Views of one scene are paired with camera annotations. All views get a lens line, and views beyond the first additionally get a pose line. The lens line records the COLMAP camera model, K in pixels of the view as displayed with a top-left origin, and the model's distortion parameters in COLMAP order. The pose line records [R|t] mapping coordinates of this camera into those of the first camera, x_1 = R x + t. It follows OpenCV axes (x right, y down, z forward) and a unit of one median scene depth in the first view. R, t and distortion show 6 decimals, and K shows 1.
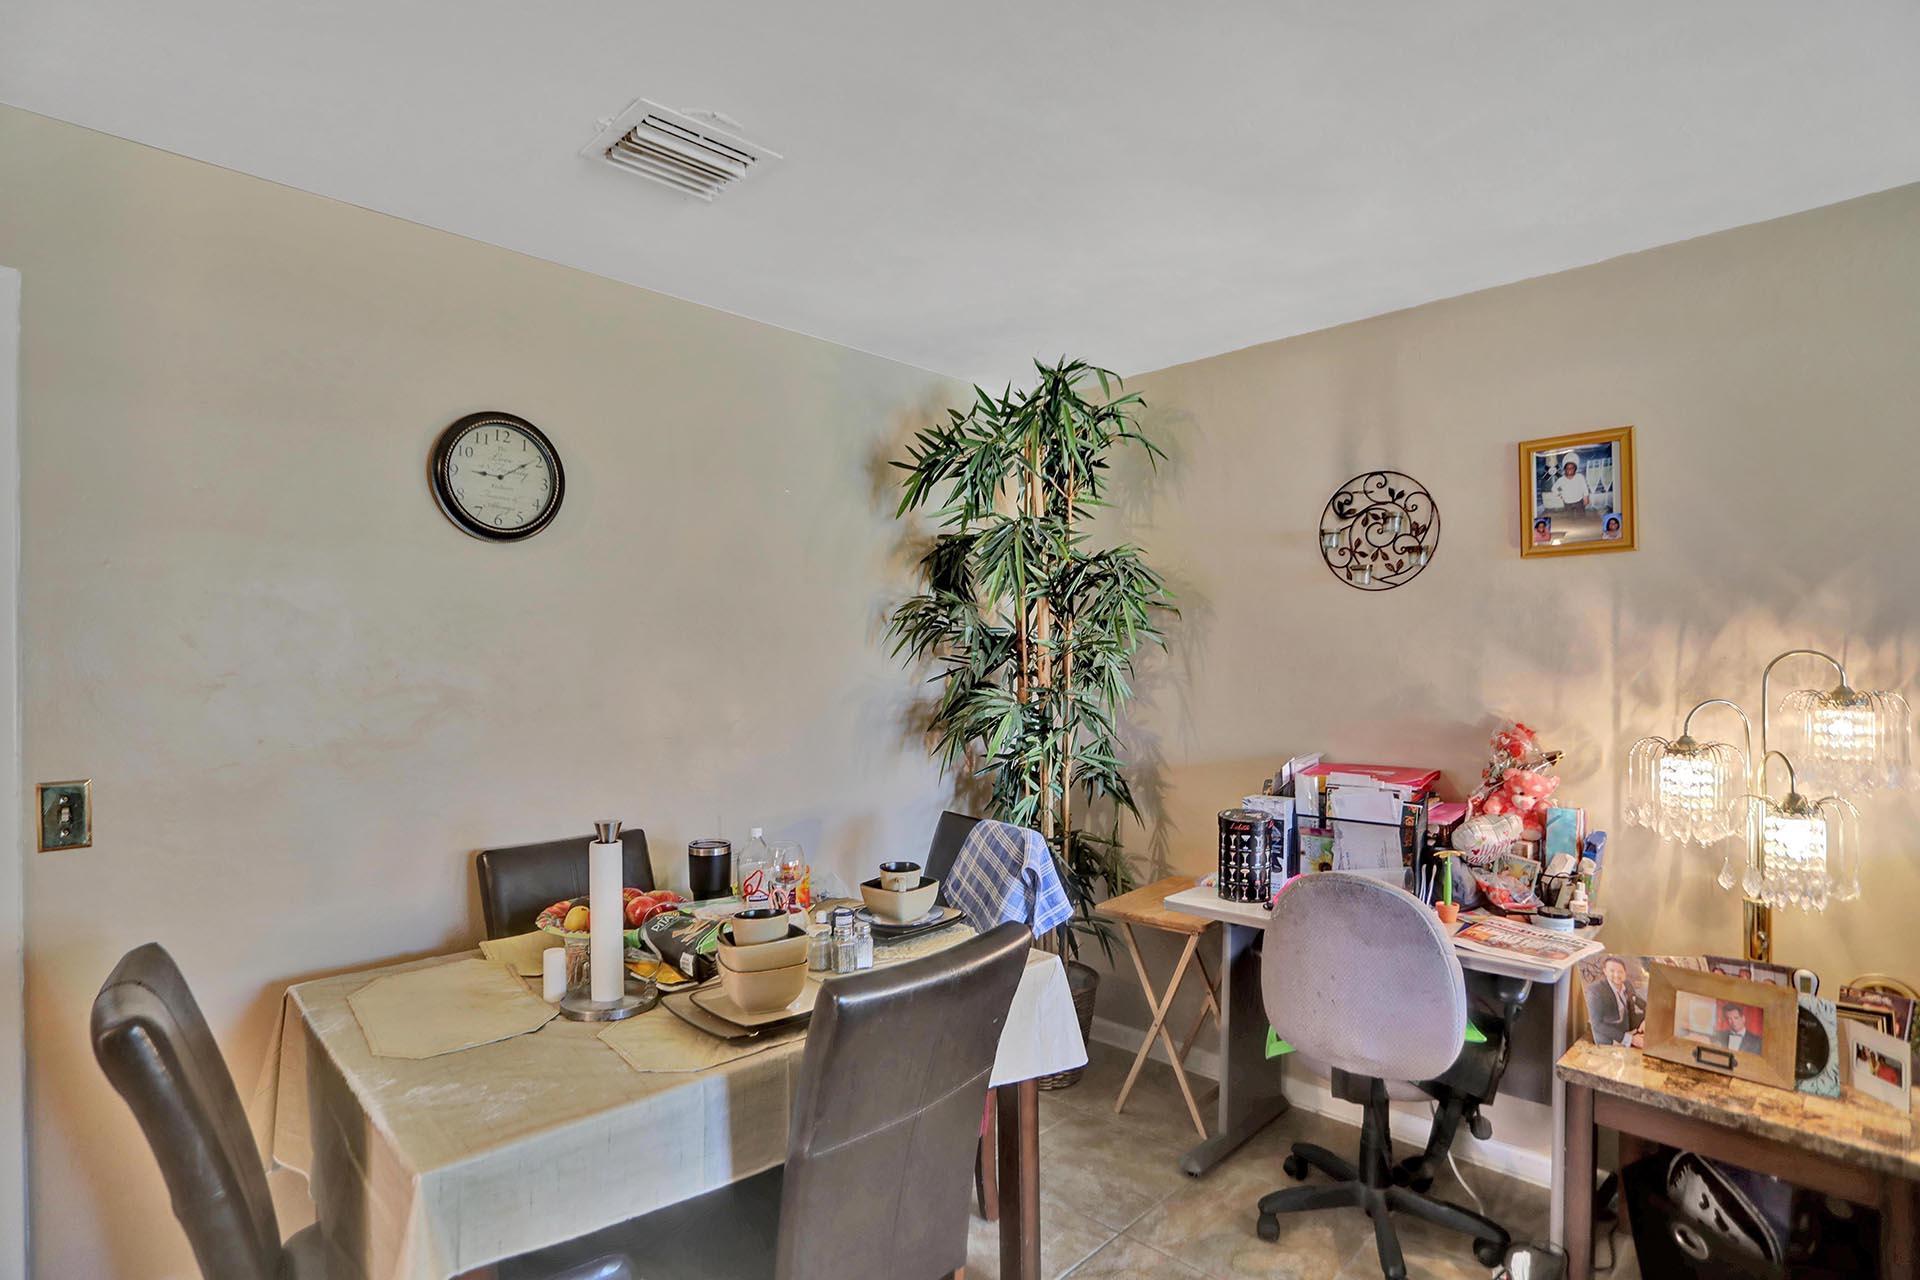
lens RADIAL K [[959.9, 0, 984.2], [0, 959.9, 643.3], [0, 0, 1]] dist [-0.058993, 0.018594]
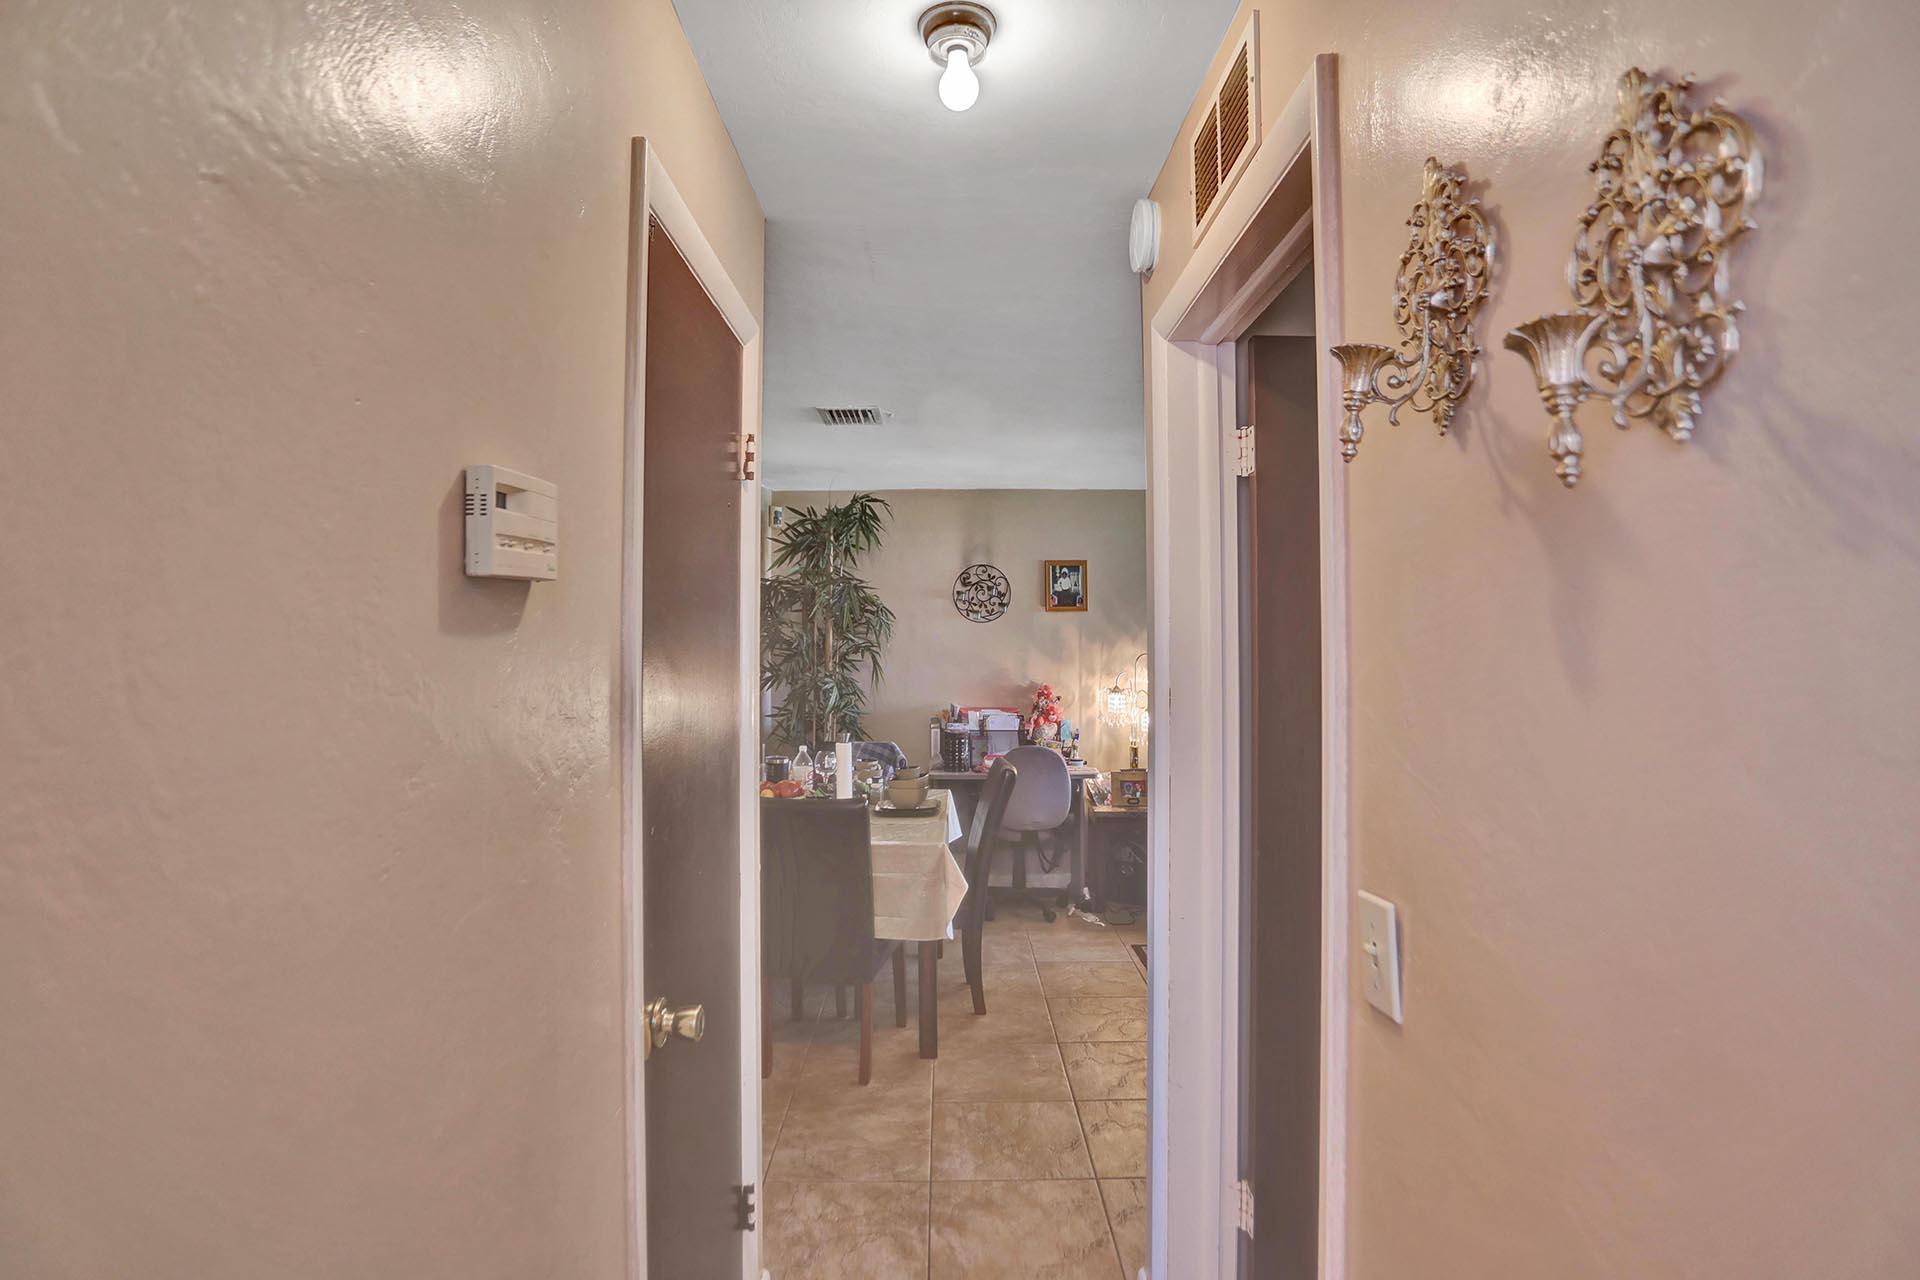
lens RADIAL K [[959.9, 0, 976.3], [0, 959.9, 633.1], [0, 0, 1]] dist [-0.058993, 0.018594]
pose [[0.703057, 0.010370, 0.711058, -1.157371], [-0.016917, 0.999855, 0.002145, -0.040104], [-0.710932, -0.013537, 0.703130, -0.490797]]
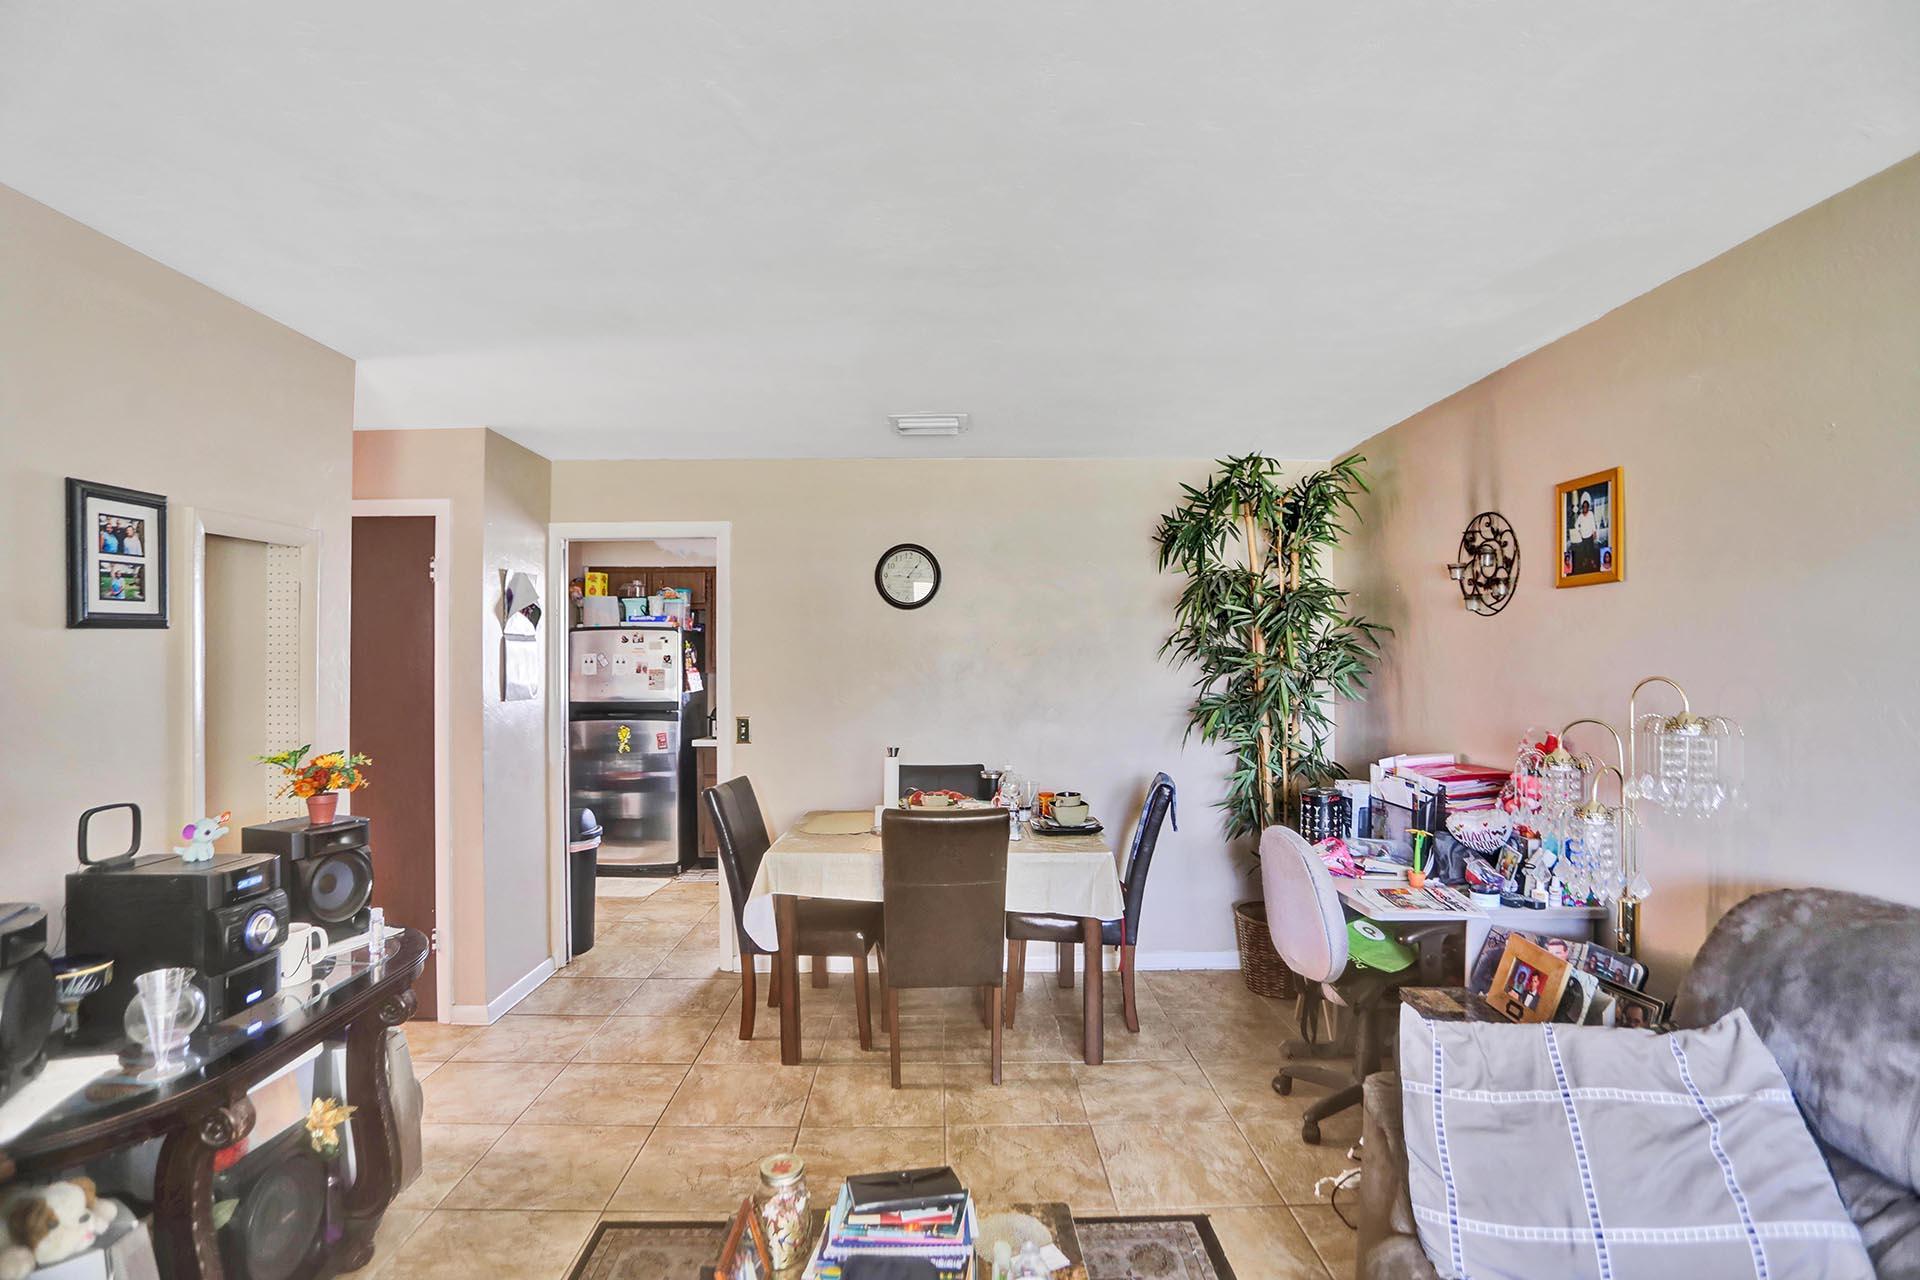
lens RADIAL K [[959.9, 0, 948.6], [0, 959.9, 648.0], [0, 0, 1]] dist [-0.058993, 0.018594]
pose [[0.698056, -0.004209, -0.716031, 0.839541], [0.012548, 0.999901, 0.006355, -0.034425], [0.715933, -0.013421, 0.698040, -0.291097]]
